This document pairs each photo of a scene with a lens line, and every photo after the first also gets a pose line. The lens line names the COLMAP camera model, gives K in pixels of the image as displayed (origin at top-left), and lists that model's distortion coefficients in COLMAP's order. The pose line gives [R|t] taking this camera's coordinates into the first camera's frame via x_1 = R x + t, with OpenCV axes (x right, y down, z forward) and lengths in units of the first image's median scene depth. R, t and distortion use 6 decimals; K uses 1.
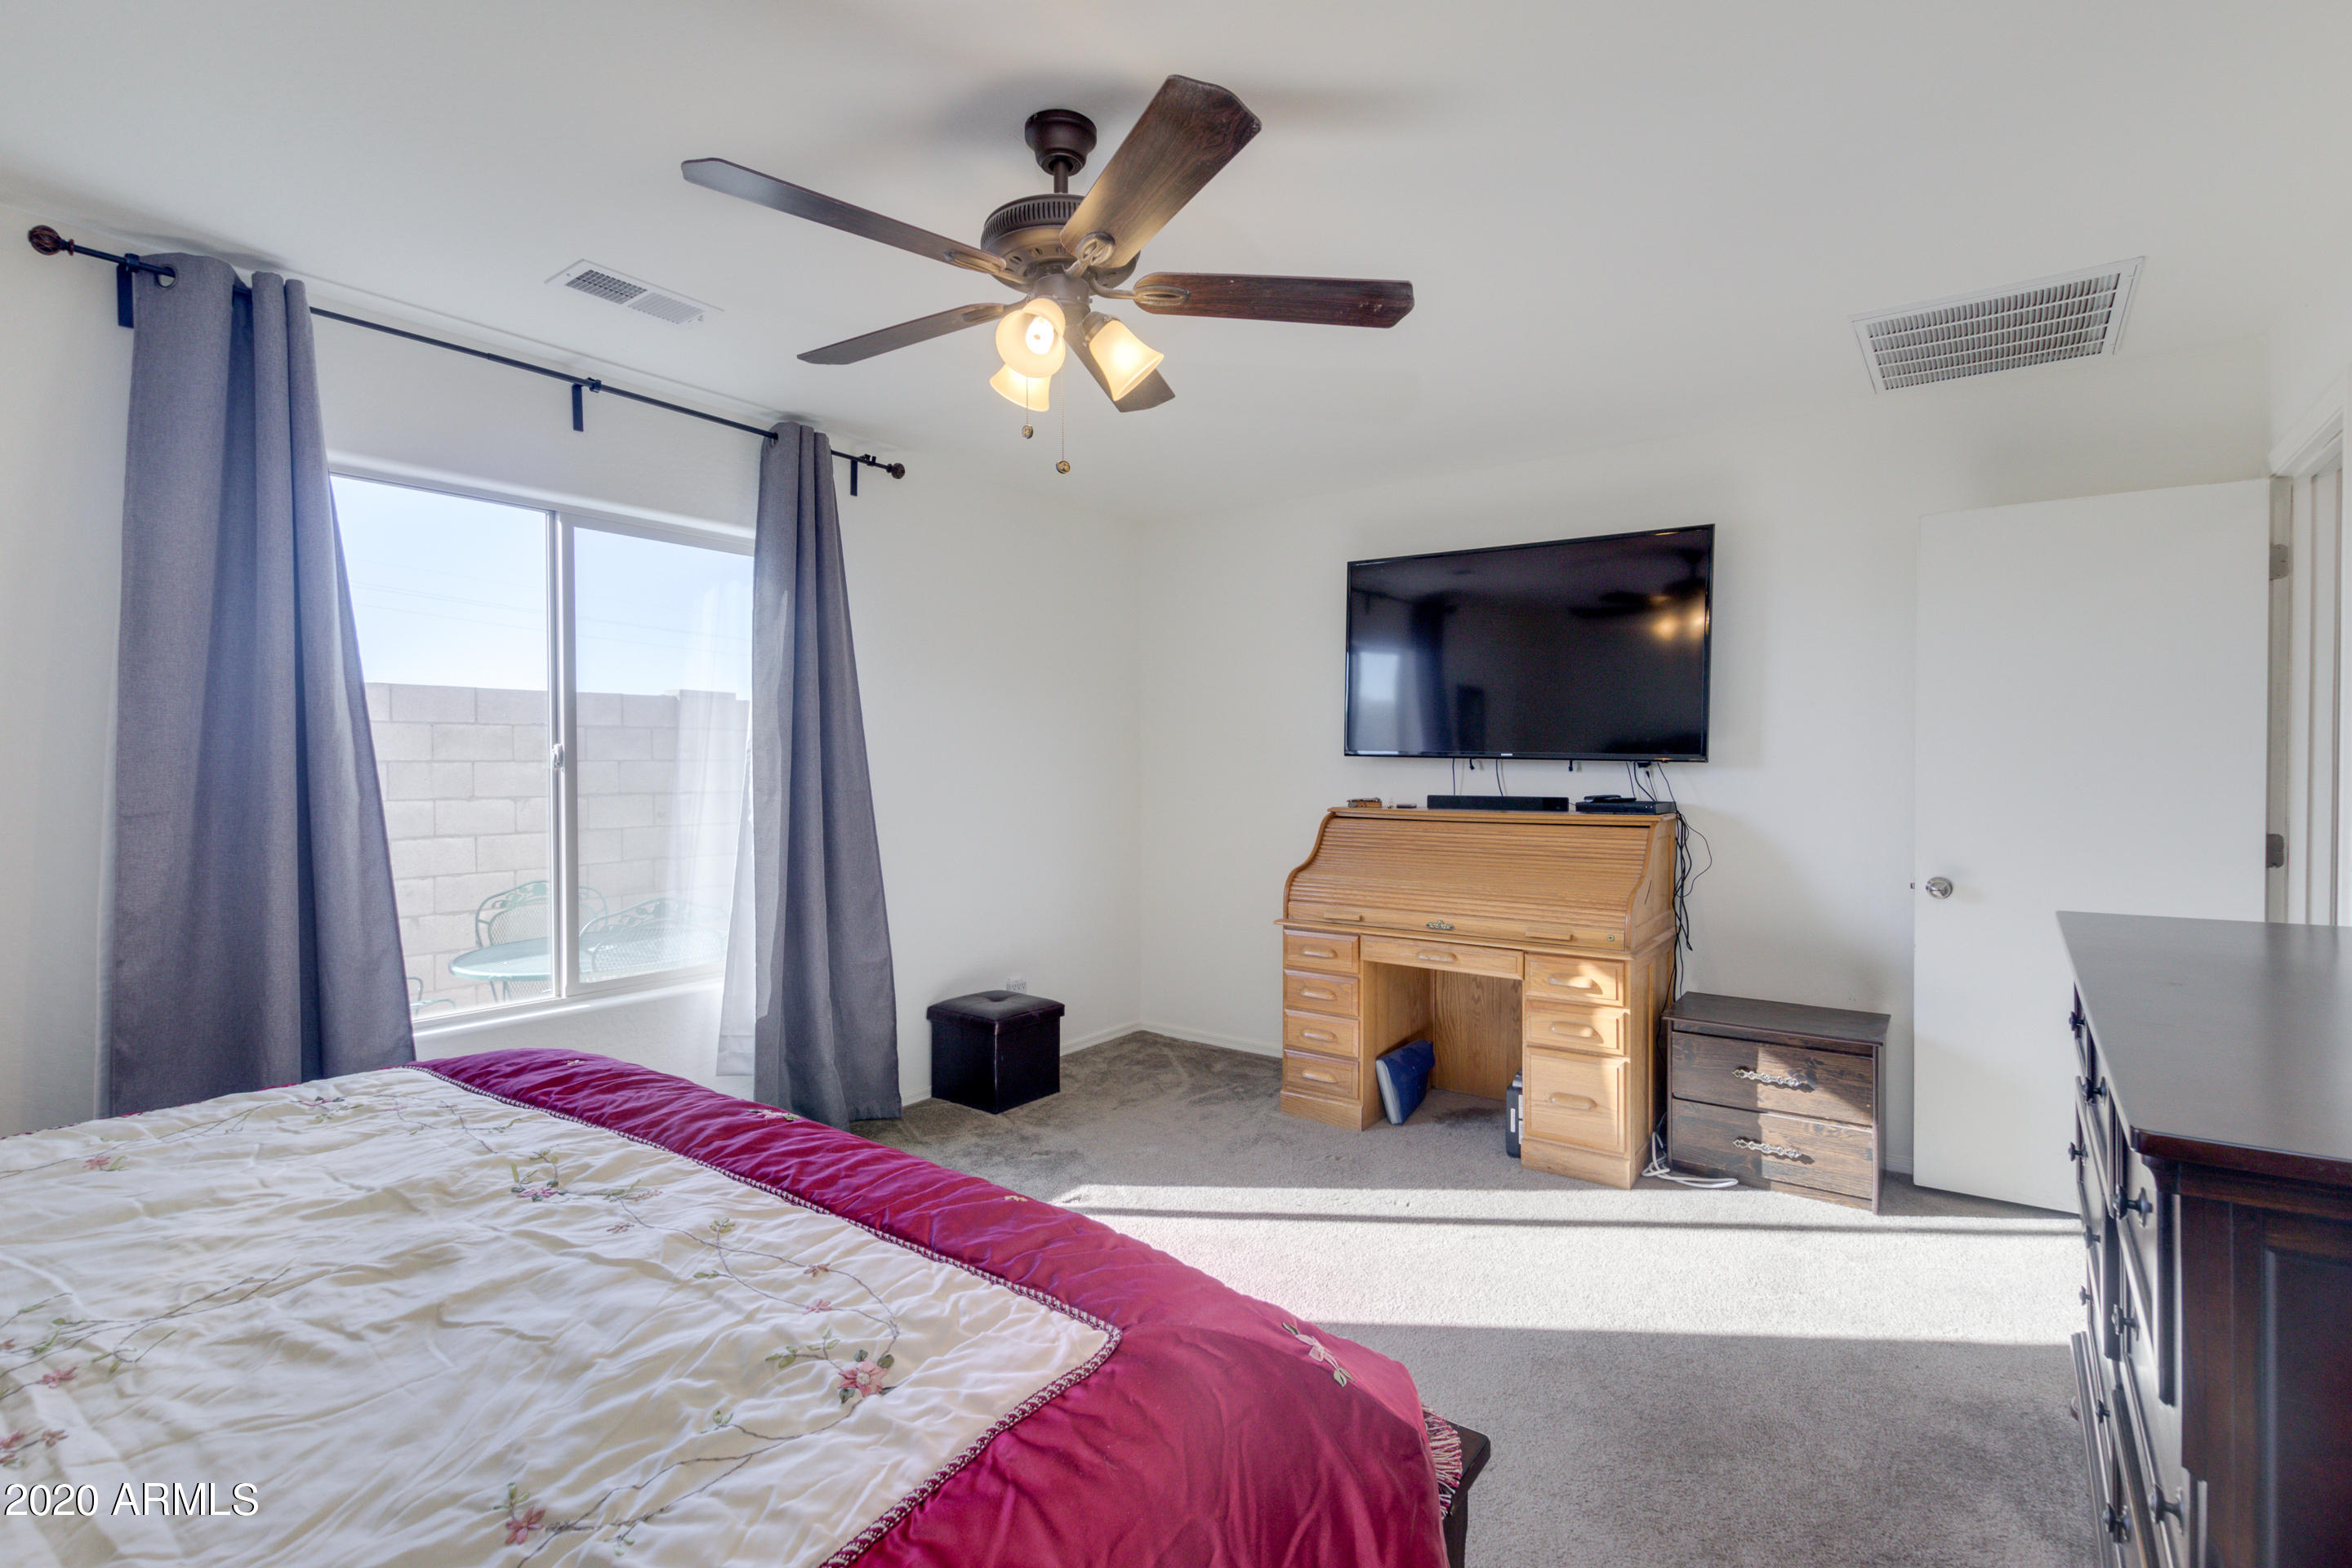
lens RADIAL K [[1095.4, 0, 1177.4], [0, 1095.4, 786.9], [0, 0, 1]] dist [0.009798, -0.004279]
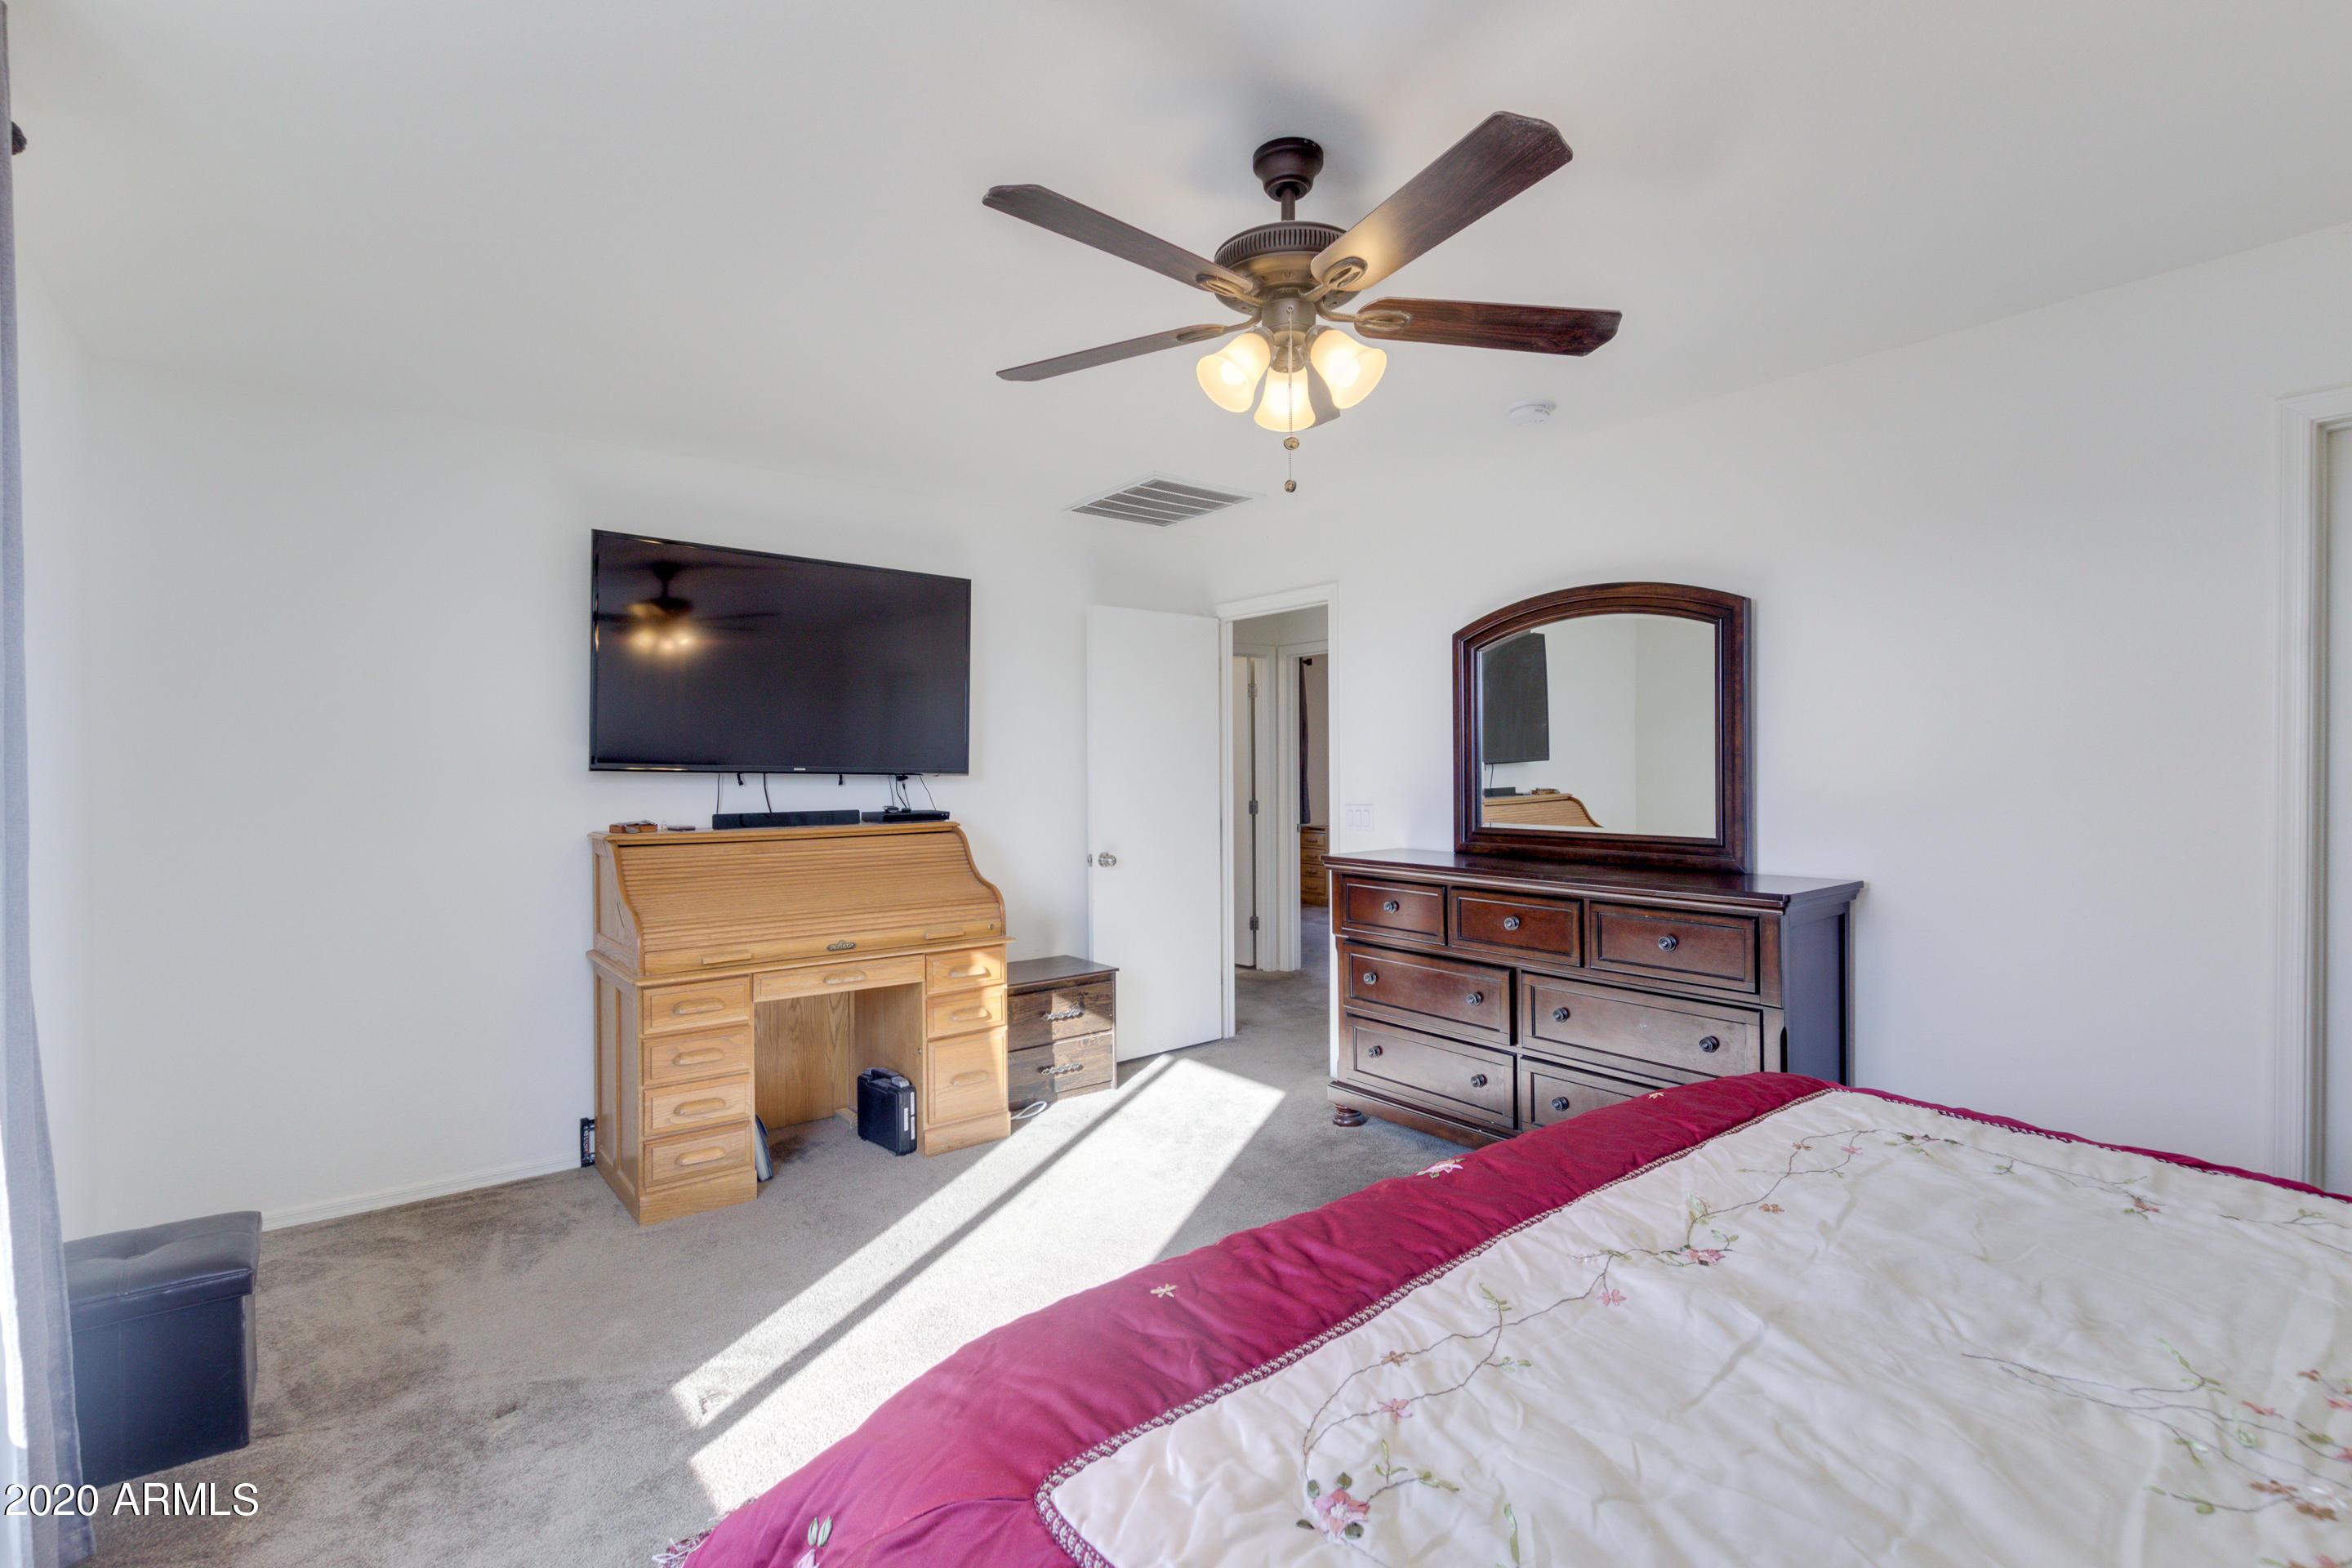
lens RADIAL K [[1095.4, 0, 1177.4], [0, 1095.4, 786.9], [0, 0, 1]] dist [0.009798, -0.004279]
pose [[0.263419, -0.015012, 0.964565, -0.644258], [0.028105, 0.999574, 0.007881, -0.013422], [-0.964272, 0.025033, 0.263729, 0.480115]]
